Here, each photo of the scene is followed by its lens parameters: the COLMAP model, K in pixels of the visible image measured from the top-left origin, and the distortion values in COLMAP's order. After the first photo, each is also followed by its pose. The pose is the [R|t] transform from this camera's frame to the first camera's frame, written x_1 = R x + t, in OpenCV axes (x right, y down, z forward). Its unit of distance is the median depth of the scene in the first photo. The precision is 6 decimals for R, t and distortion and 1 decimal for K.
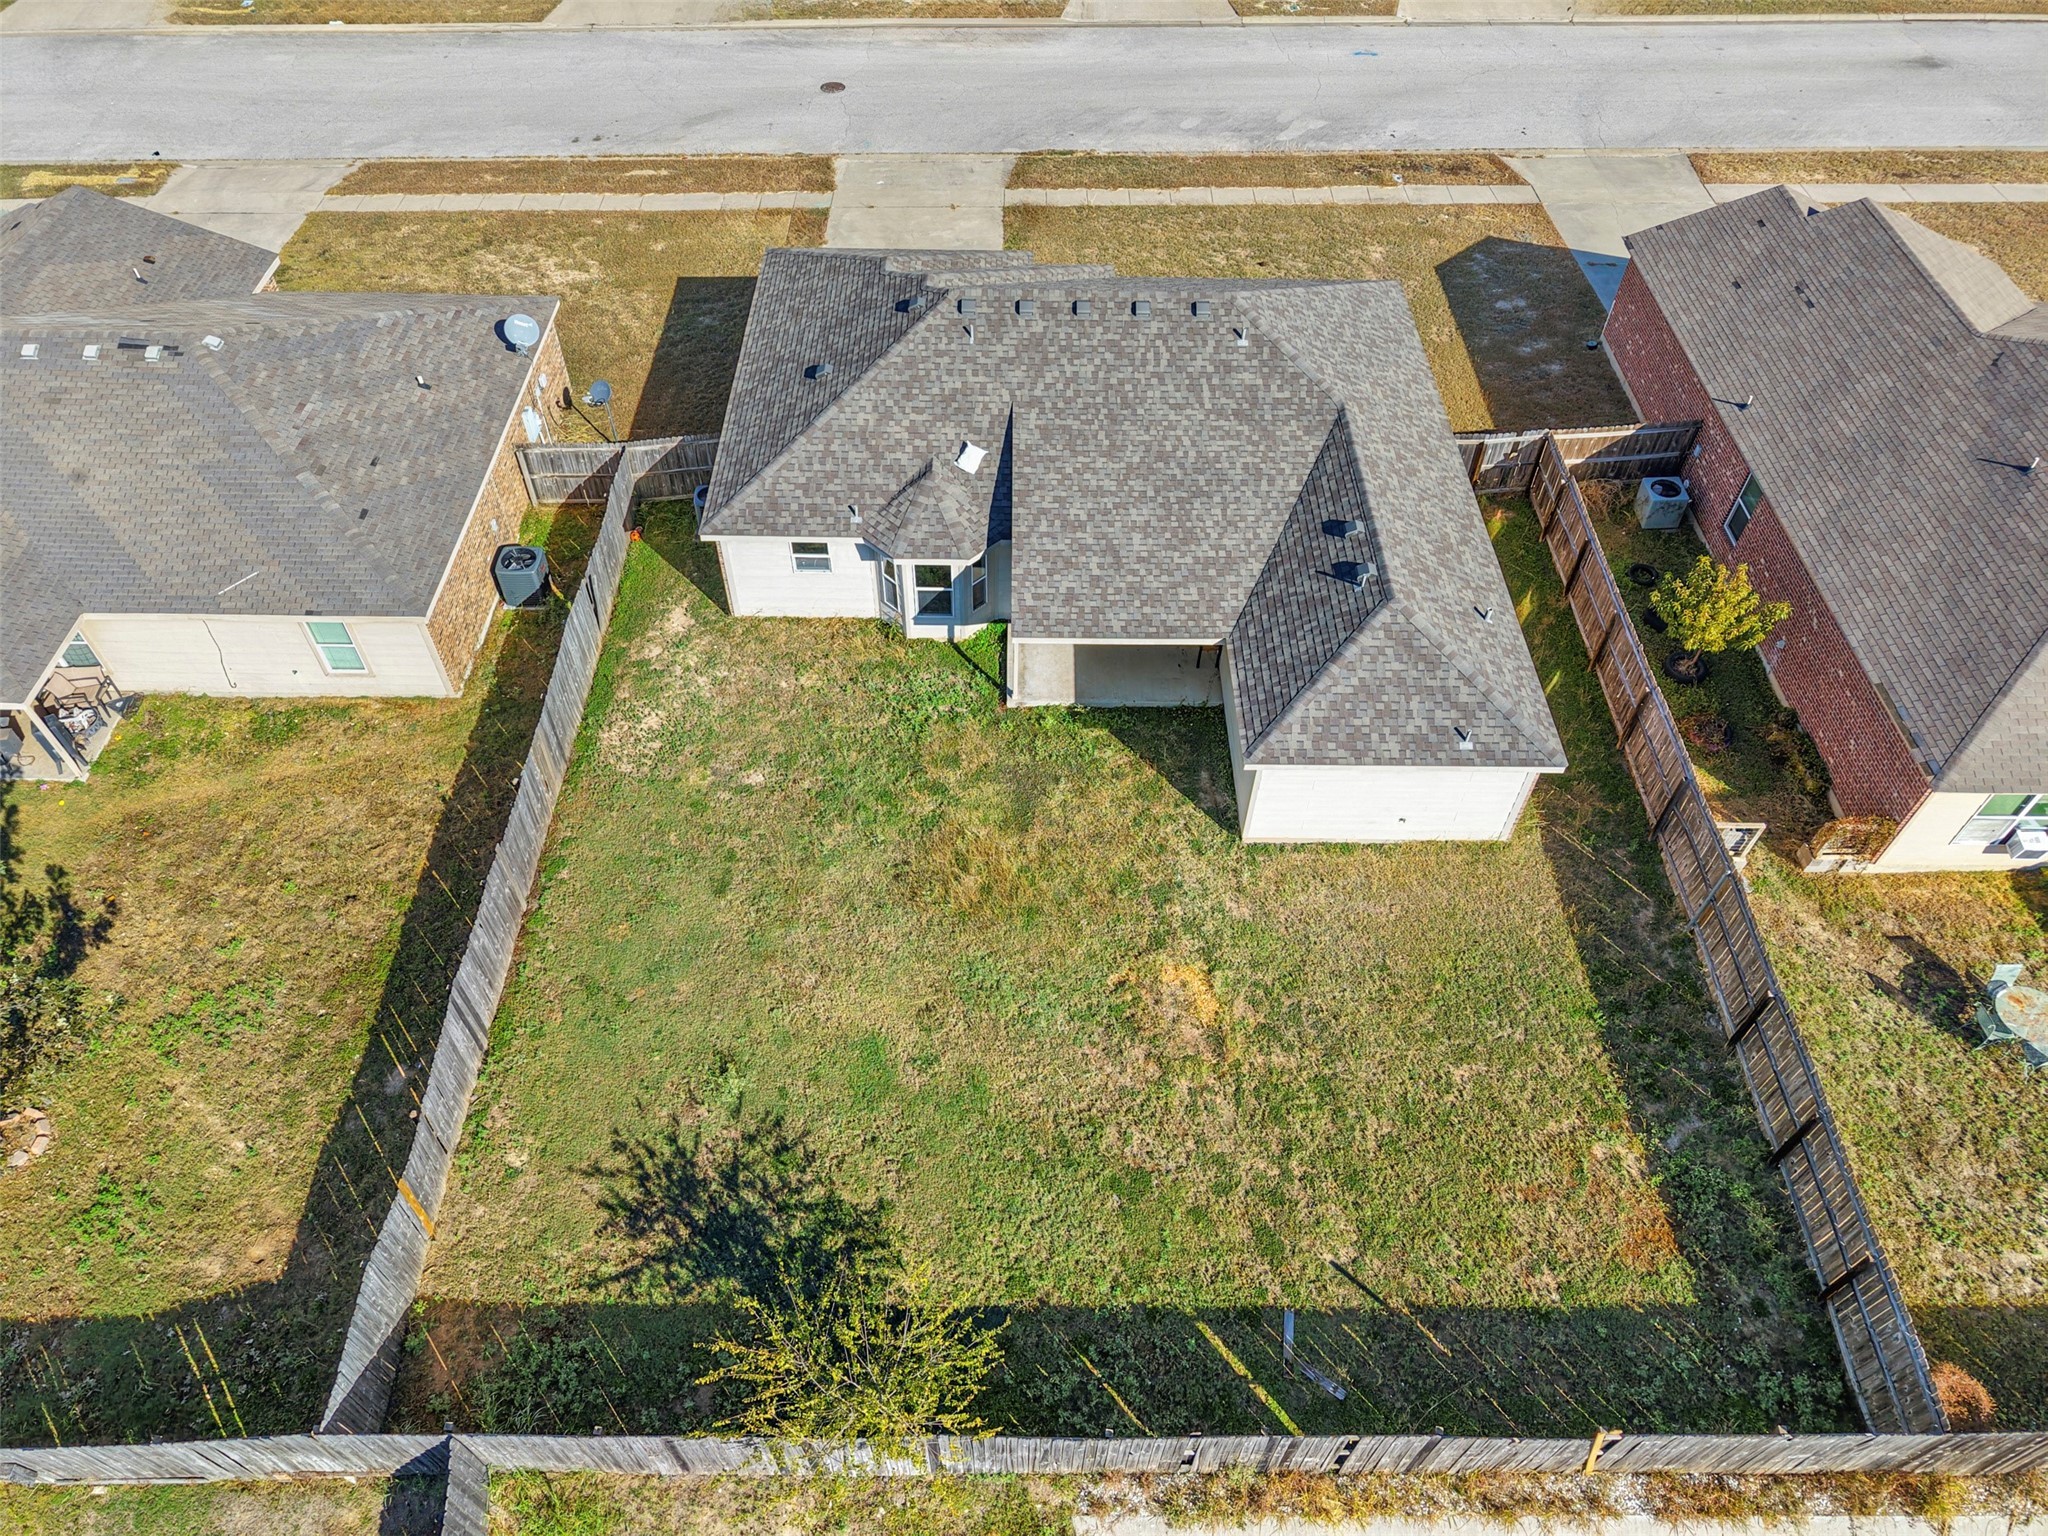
lens RADIAL K [[1382.4, 0, 1034.7], [0, 1382.4, 774.7], [0, 0, 1]] dist [0.005073, -0.007736]
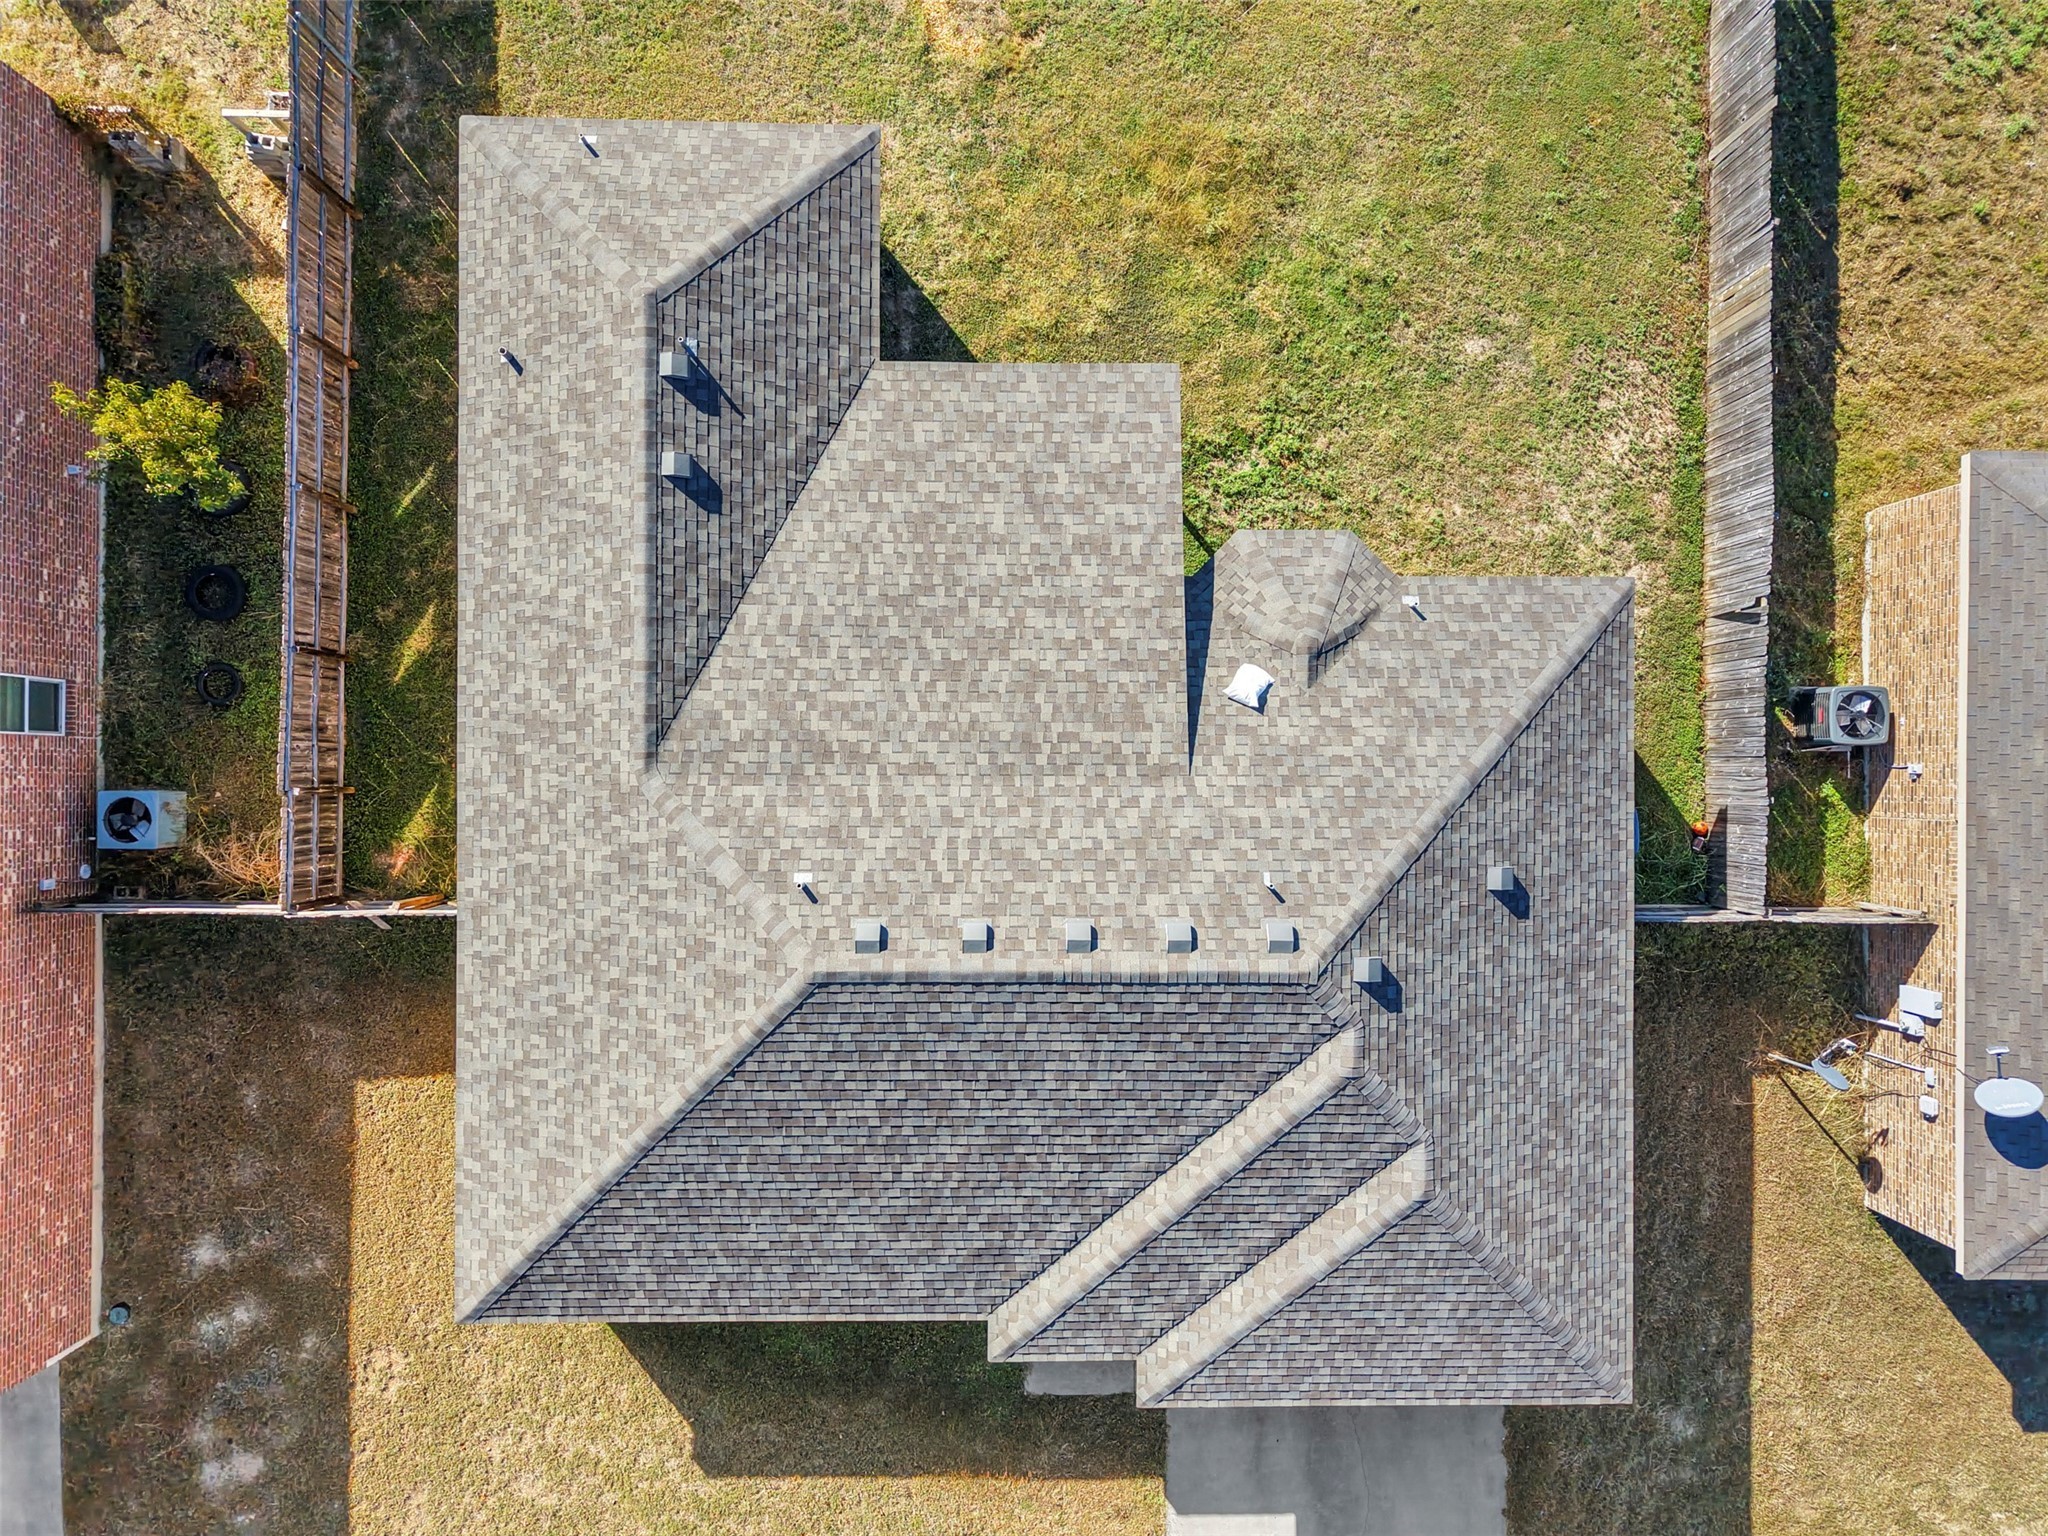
lens RADIAL K [[1382.4, 0, 1034.7], [0, 1382.4, 774.7], [0, 0, 1]] dist [0.005073, -0.007736]
pose [[-0.999175, -0.005532, -0.040230, 0.080902], [-0.021777, -0.763194, 0.645803, -0.690675], [-0.034276, 0.646146, 0.762444, 0.554348]]
